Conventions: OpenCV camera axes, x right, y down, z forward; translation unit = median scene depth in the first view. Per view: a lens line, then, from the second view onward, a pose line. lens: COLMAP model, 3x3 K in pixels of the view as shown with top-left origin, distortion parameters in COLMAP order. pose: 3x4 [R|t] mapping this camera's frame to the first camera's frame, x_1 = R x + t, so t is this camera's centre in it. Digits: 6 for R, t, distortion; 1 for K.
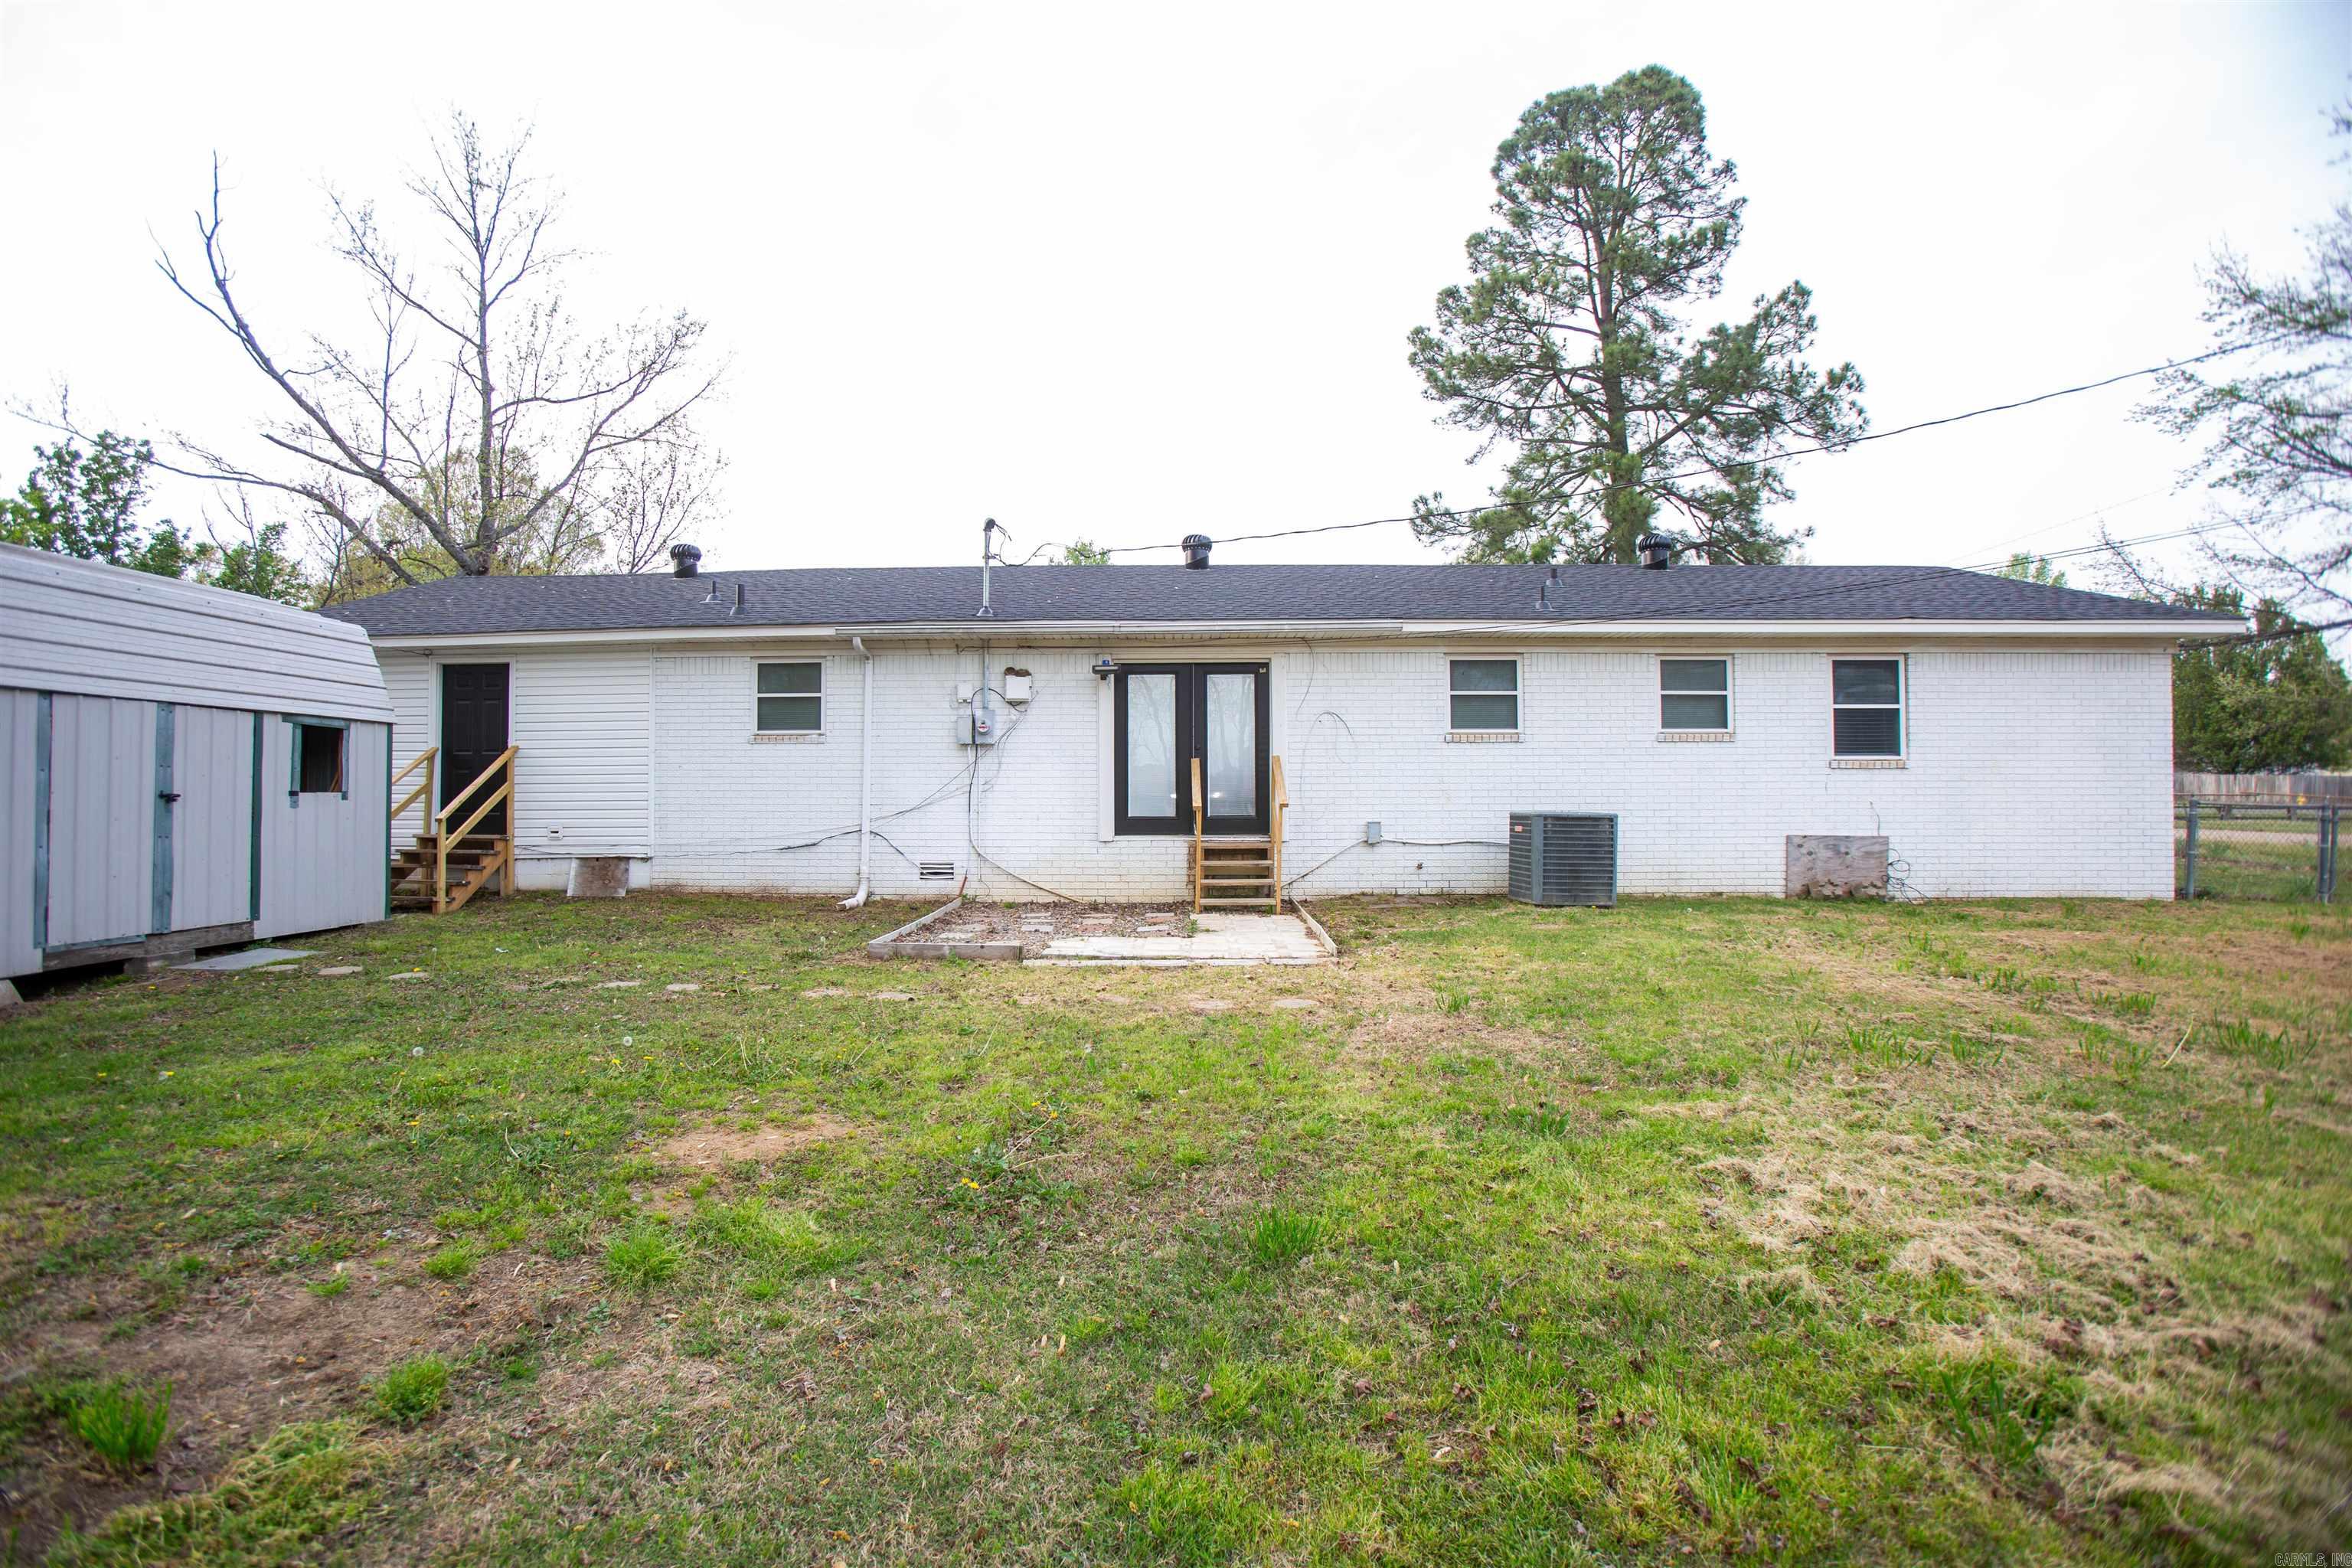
lens RADIAL K [[1109.4, 0, 1133.0], [0, 1109.4, 785.8], [0, 0, 1]] dist [-0.079340, 0.043245]
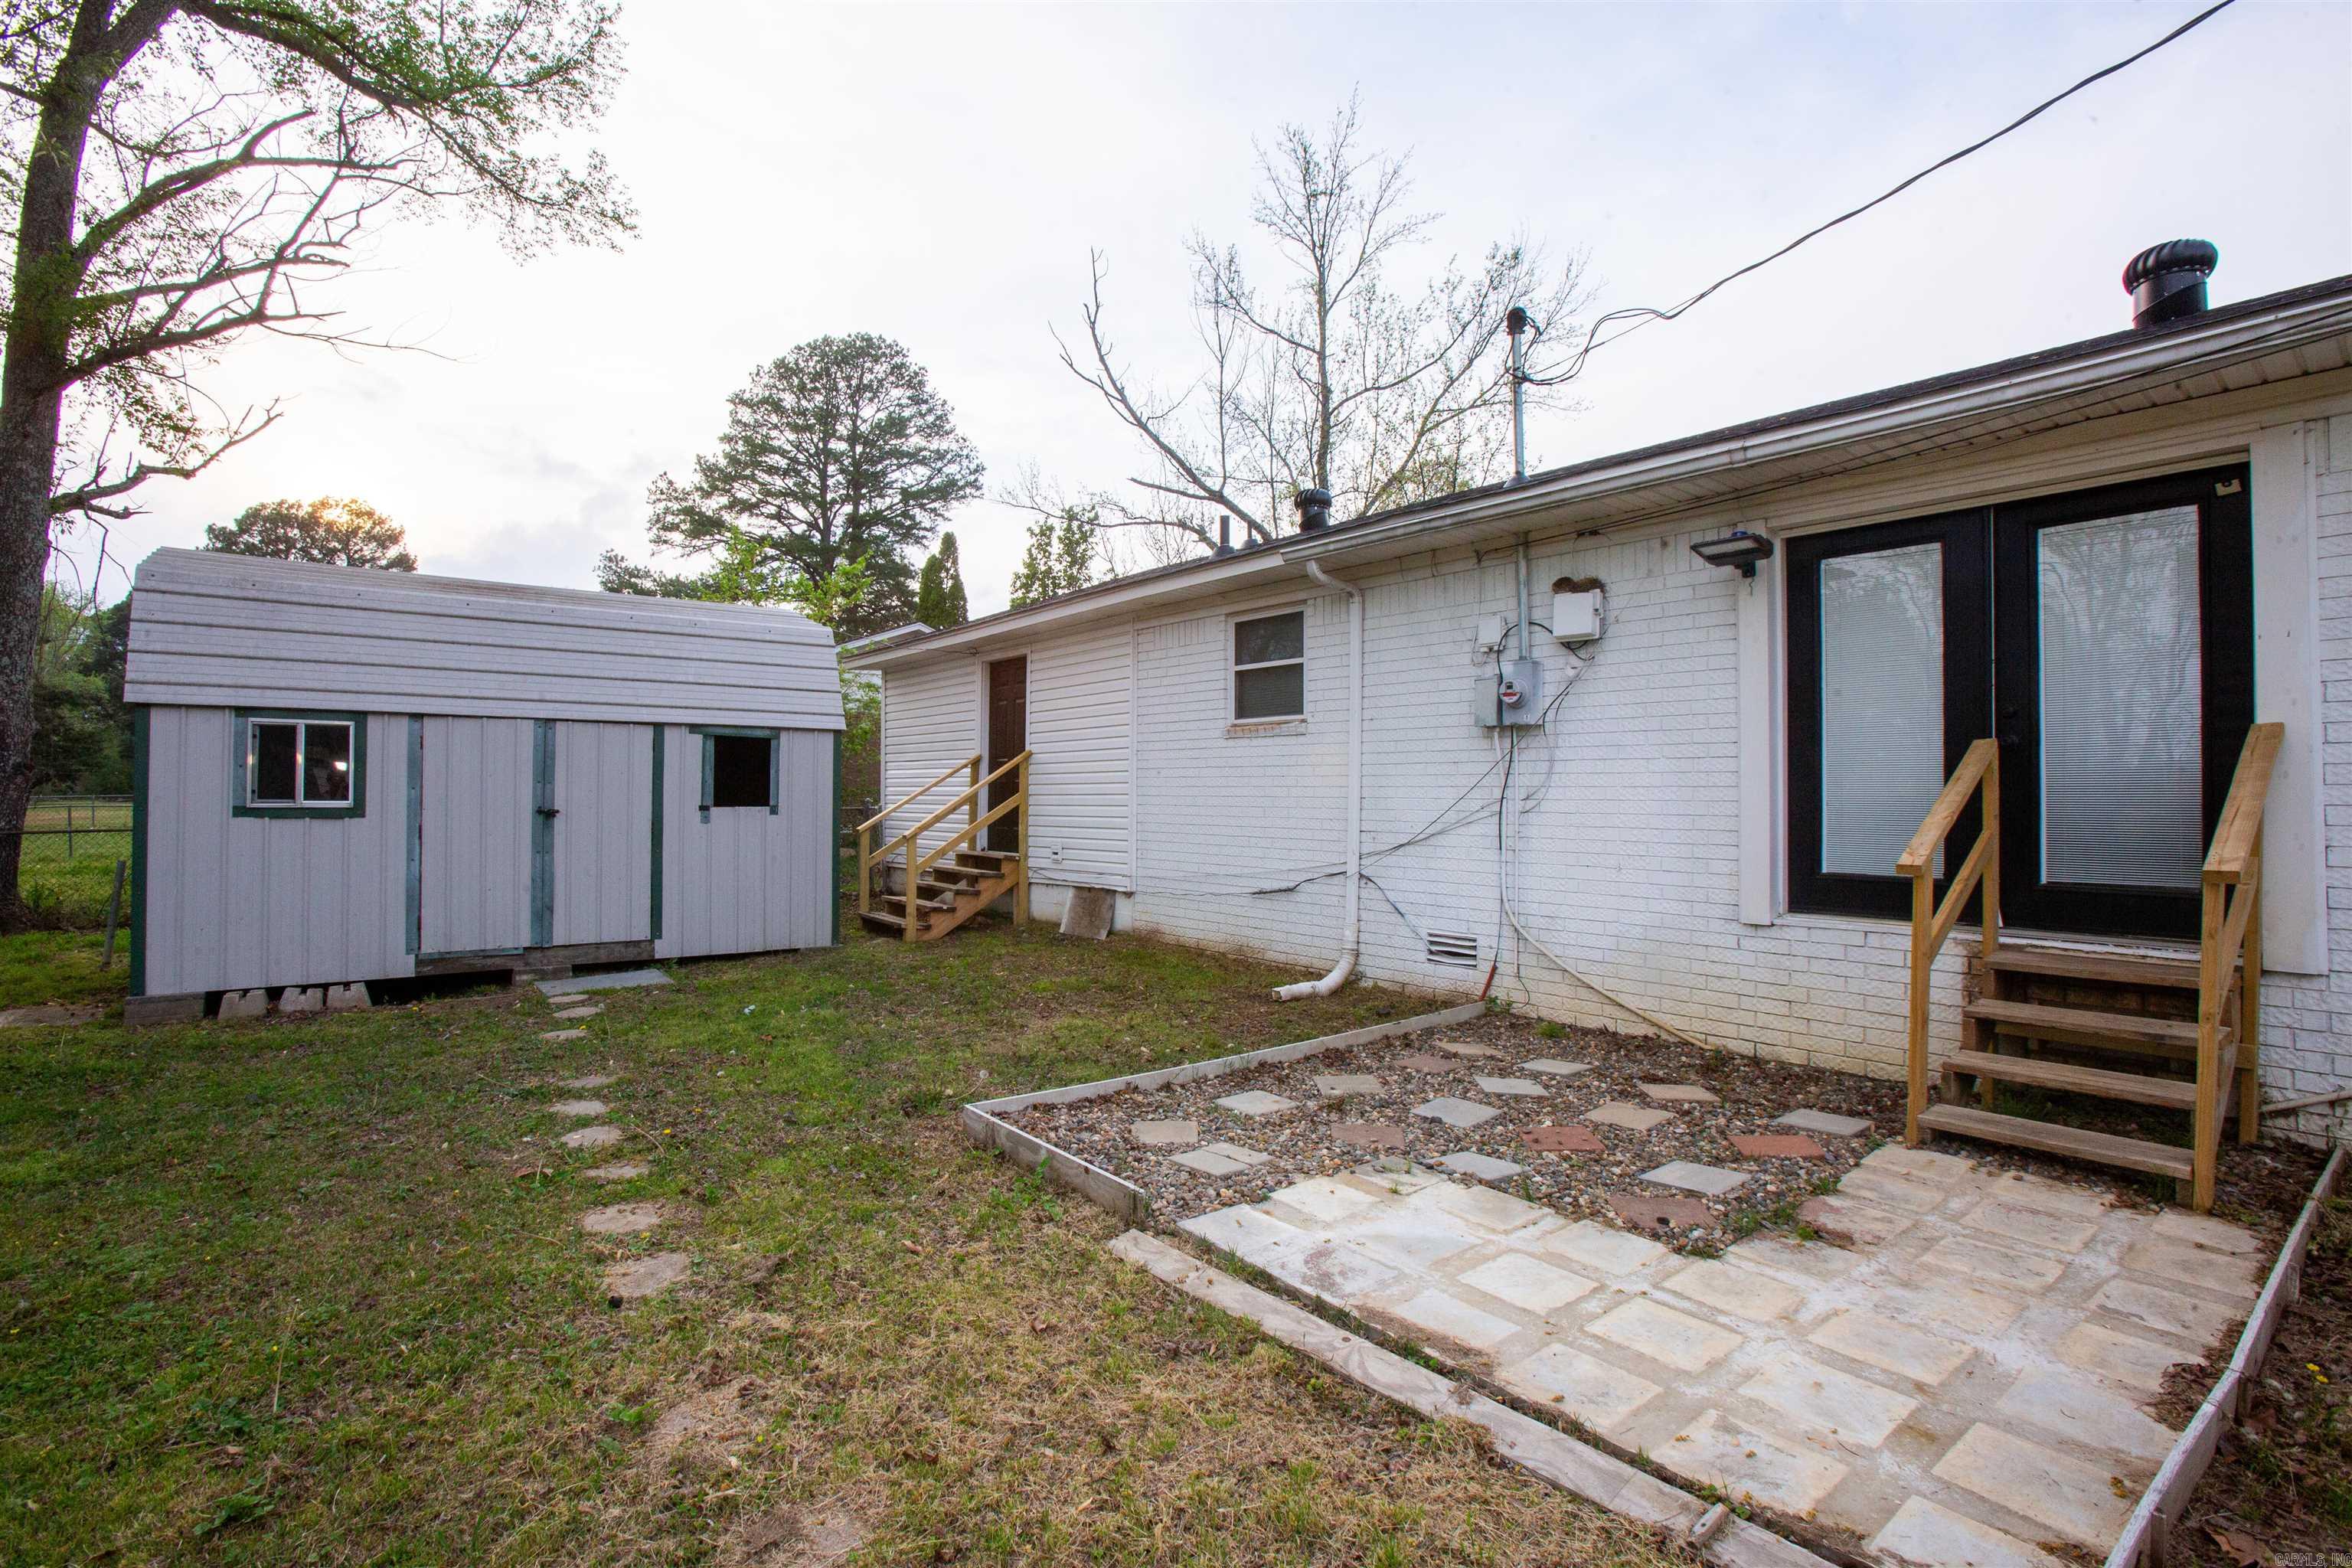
lens RADIAL K [[1109.4, 0, 1133.0], [0, 1109.4, 785.8], [0, 0, 1]] dist [-0.079340, 0.043245]
pose [[0.635669, -0.002957, -0.771956, 0.160245], [0.003056, 0.999994, -0.001314, -0.007918], [0.771956, -0.001524, 0.635674, 0.511199]]
